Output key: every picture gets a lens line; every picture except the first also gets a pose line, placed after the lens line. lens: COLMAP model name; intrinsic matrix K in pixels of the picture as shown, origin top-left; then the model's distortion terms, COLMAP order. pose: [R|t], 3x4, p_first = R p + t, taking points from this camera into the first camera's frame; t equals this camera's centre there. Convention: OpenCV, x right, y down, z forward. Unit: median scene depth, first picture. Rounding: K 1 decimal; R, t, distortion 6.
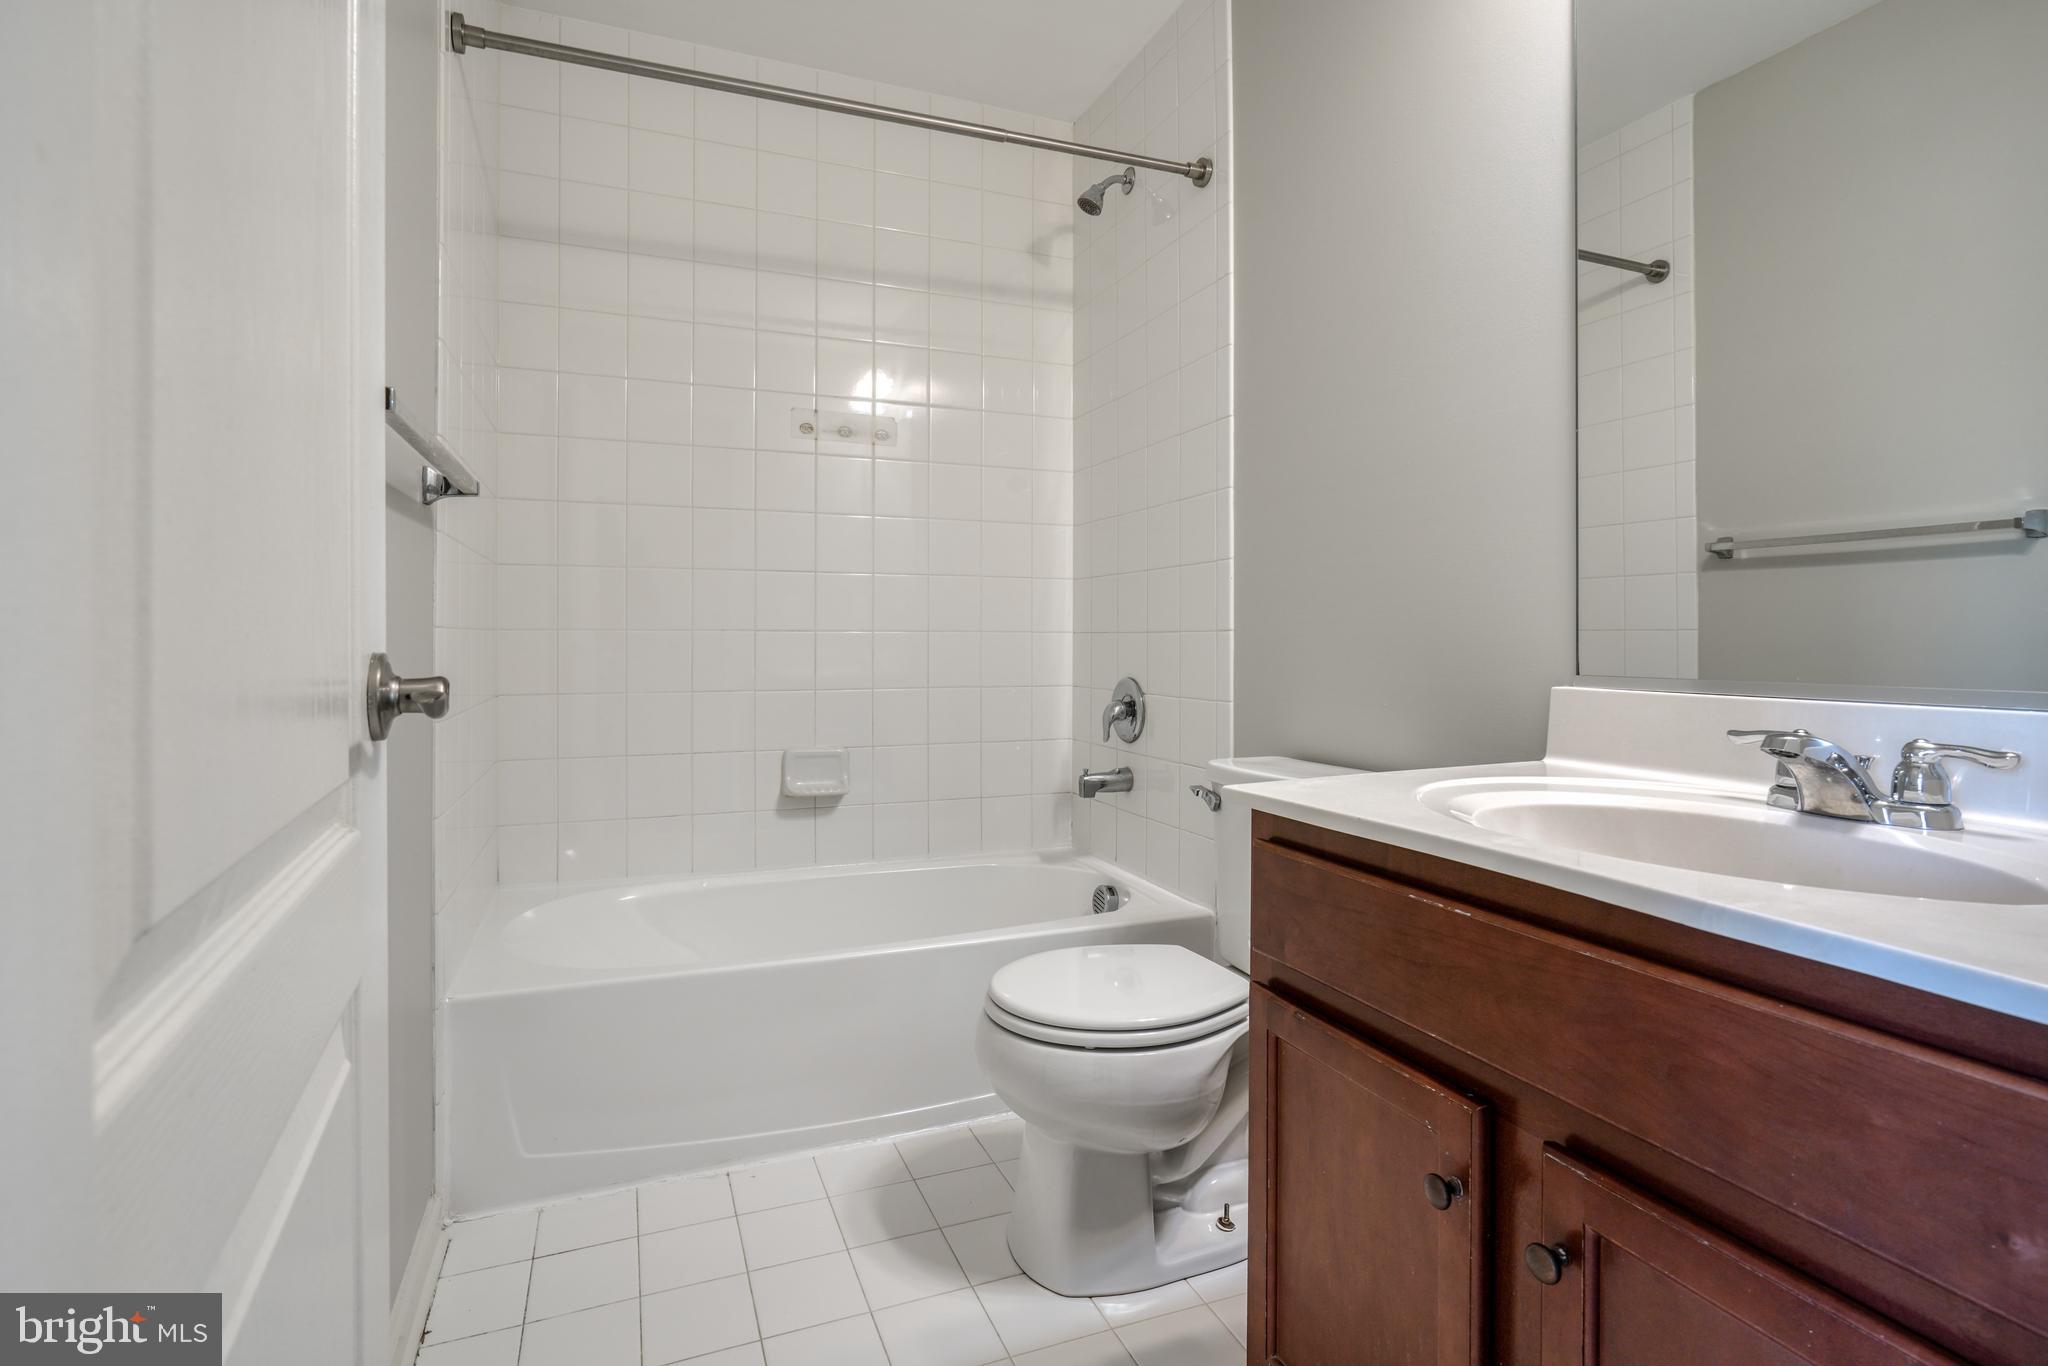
lens RADIAL K [[967.4, 0, 1022.3], [0, 967.4, 683.9], [0, 0, 1]] dist [-0.012903, 0.001421]
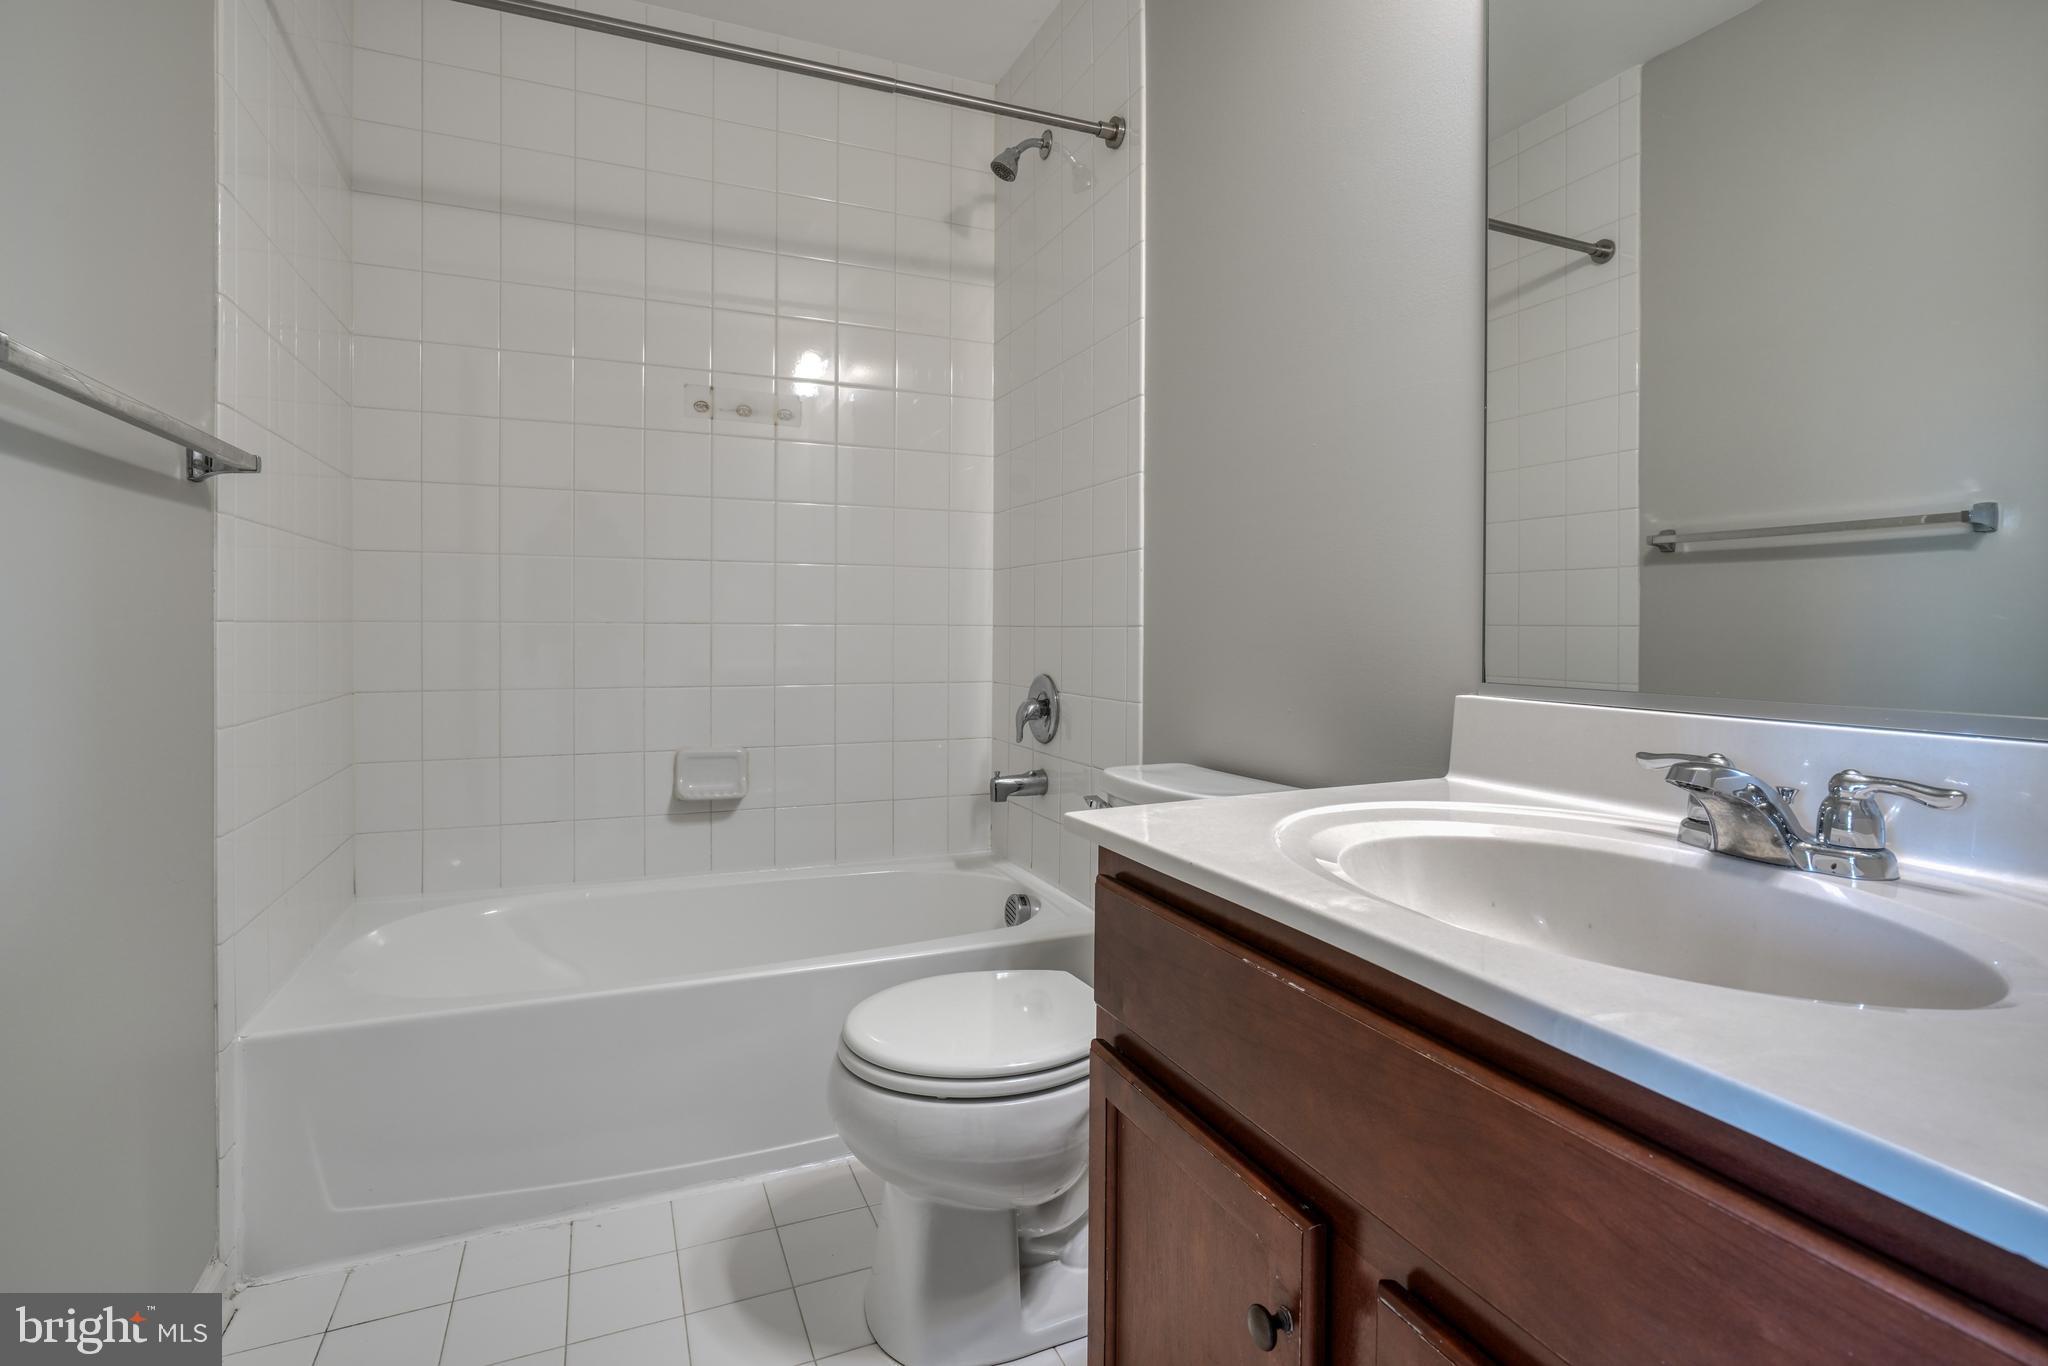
lens RADIAL K [[967.4, 0, 1016.5], [0, 967.4, 685.1], [0, 0, 1]] dist [-0.012903, 0.001421]
pose [[0.999632, 0.002864, 0.026965, 0.107240], [-0.003213, 0.999911, 0.012926, -0.015265], [-0.026925, -0.013007, 0.999553, 0.105129]]
